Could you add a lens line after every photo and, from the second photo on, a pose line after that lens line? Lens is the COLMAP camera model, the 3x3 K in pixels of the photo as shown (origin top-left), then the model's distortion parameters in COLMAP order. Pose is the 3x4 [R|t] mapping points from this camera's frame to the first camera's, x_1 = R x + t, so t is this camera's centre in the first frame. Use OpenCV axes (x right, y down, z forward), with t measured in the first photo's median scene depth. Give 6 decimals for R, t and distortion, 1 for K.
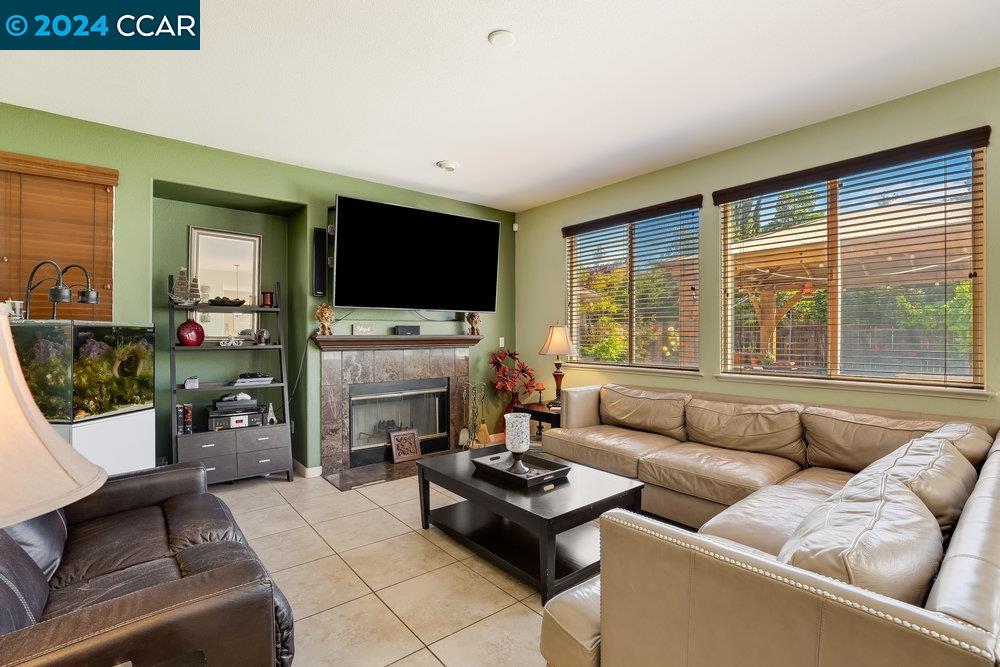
lens RADIAL K [[454.5, 0, 494.1], [0, 454.5, 332.5], [0, 0, 1]] dist [-0.029560, 0.014479]
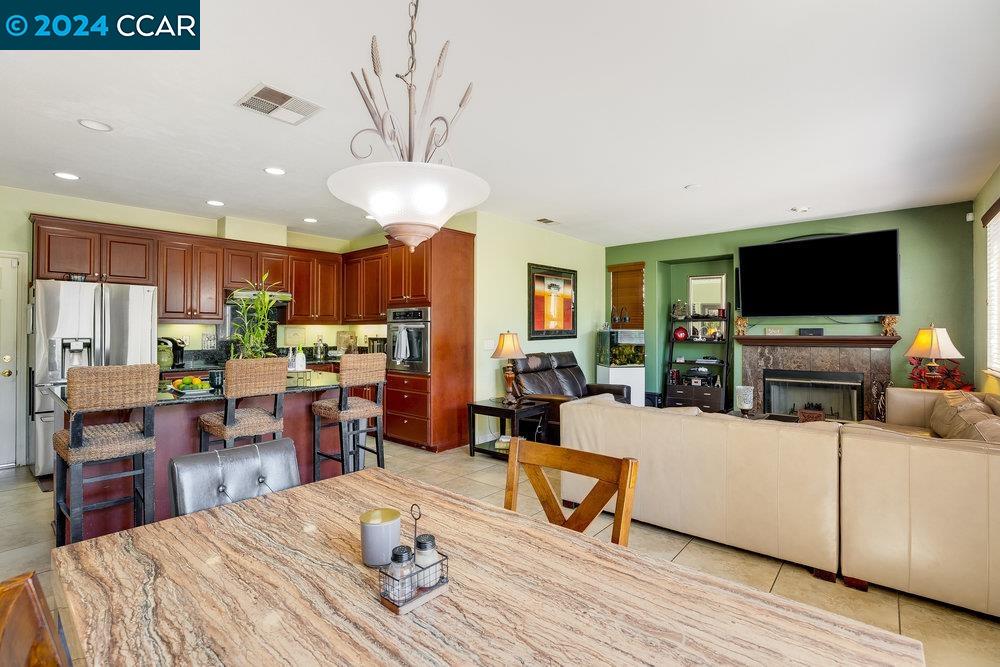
lens RADIAL K [[460.7, 0, 499.5], [0, 460.7, 325.7], [0, 0, 1]] dist [-0.026099, 0.003005]
pose [[0.179279, -0.008783, -0.983759, 1.028452], [0.006384, 0.999949, -0.007764, -0.020422], [0.983778, -0.004888, 0.179326, -0.103905]]
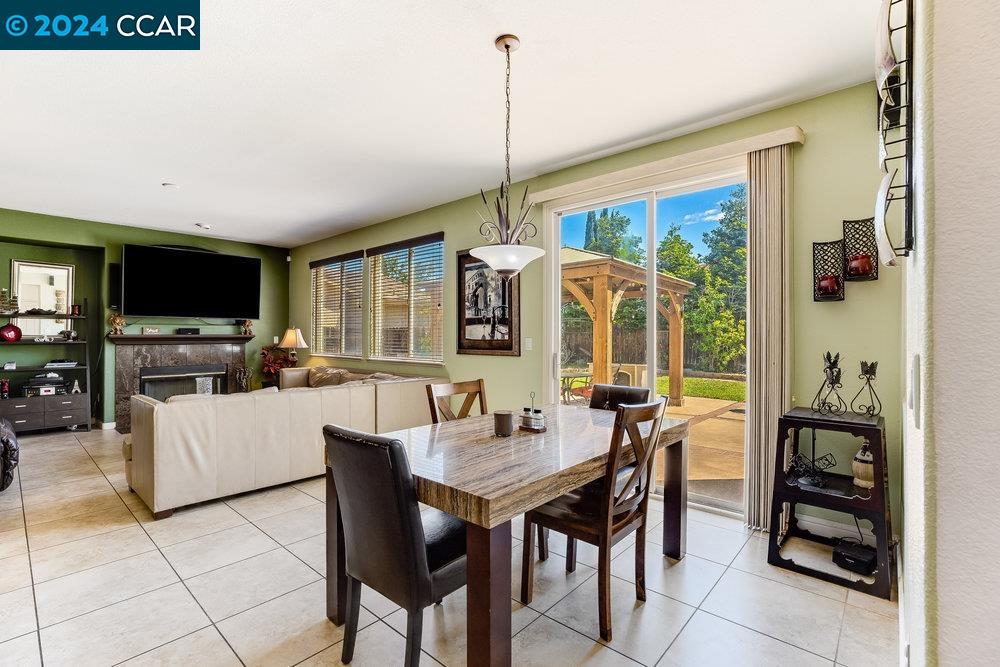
lens RADIAL K [[454.5, 0, 496.6], [0, 454.5, 333.8], [0, 0, 1]] dist [-0.029560, 0.014479]
pose [[0.988087, 0.002926, 0.153869, 0.642882], [-0.003008, 0.999995, 0.000299, -0.000711], [-0.153867, -0.000758, 0.988091, -0.666840]]
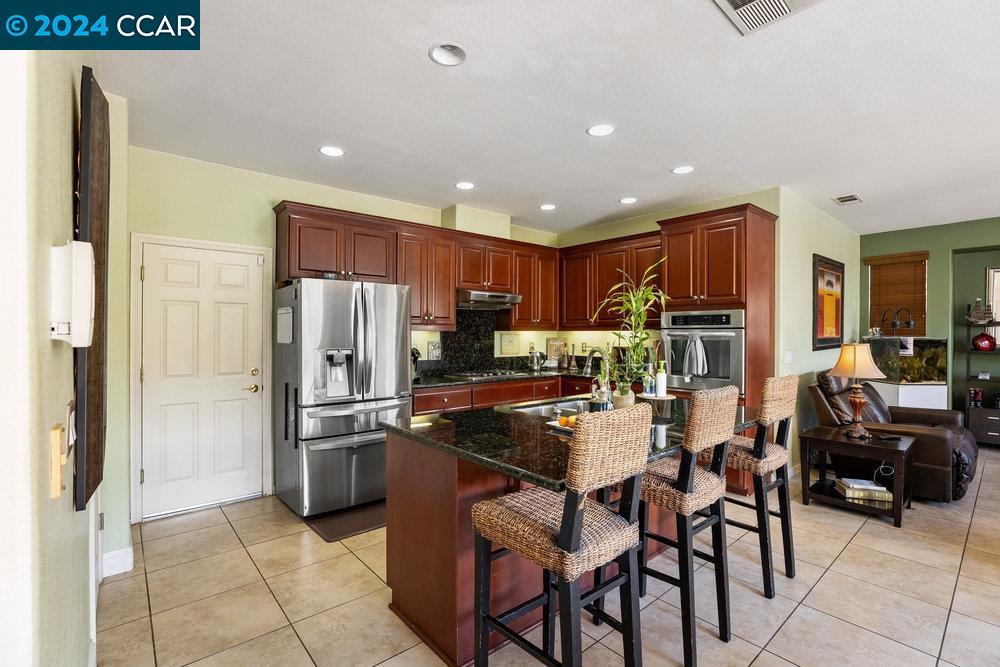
lens RADIAL K [[454.5, 0, 500.5], [0, 454.5, 334.0], [0, 0, 1]] dist [-0.029560, 0.014479]
pose [[0.033674, 0.002889, -0.999429, 0.699049], [0.004792, 0.999984, 0.003052, -0.035032], [0.999421, -0.004892, 0.033660, -0.603905]]
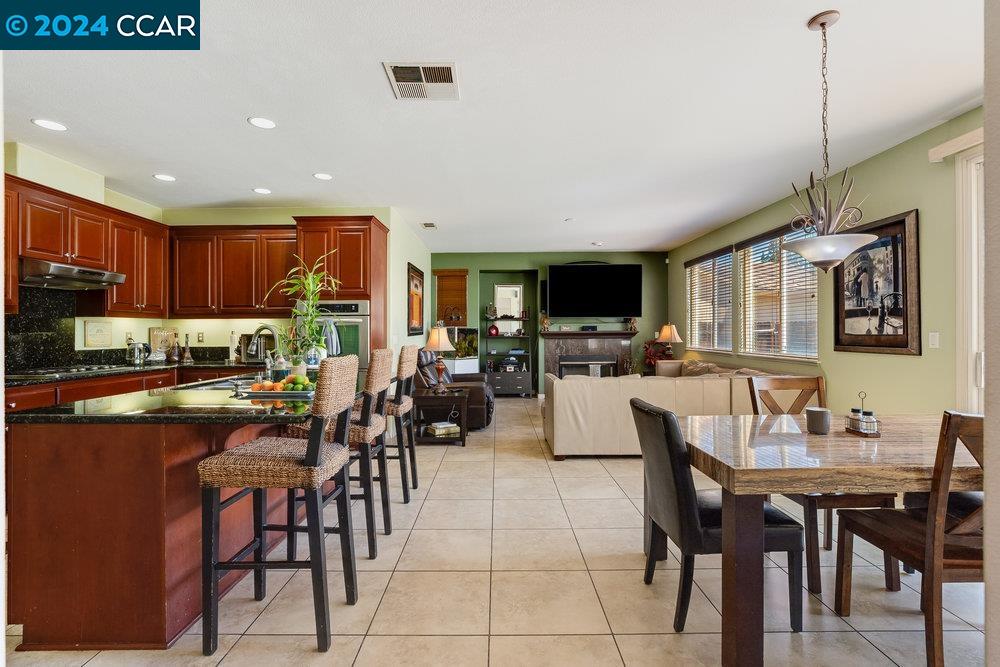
lens RADIAL K [[454.5, 0, 498.1], [0, 454.5, 330.9], [0, 0, 1]] dist [-0.029560, 0.014479]
pose [[0.777395, -0.004789, -0.628995, 0.775738], [0.007899, 0.999966, 0.002150, -0.001456], [0.628963, -0.006640, 0.777407, -0.768734]]
